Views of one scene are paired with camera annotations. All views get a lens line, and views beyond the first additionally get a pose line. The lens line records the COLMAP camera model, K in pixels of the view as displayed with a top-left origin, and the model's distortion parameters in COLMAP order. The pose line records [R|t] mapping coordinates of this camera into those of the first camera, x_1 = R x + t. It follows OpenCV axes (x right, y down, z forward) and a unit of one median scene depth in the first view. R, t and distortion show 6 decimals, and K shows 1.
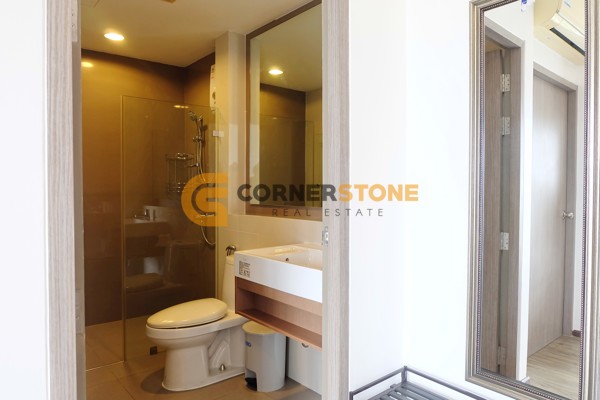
lens RADIAL K [[409.8, 0, 300.0], [0, 409.8, 200.0], [0, 0, 1]] dist [-0.026234, 0.001149]
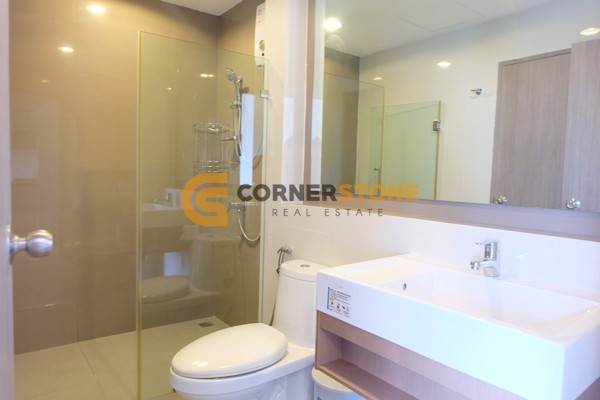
lens RADIAL K [[395.0, 0, 300.0], [0, 395.0, 200.0], [0, 0, 1]] dist [-0.004118, -0.000221]
pose [[0.999235, 0.029671, -0.025474, -0.107039], [-0.028686, 0.998859, 0.038193, -0.000441], [0.026578, -0.037433, 0.998946, 0.252684]]
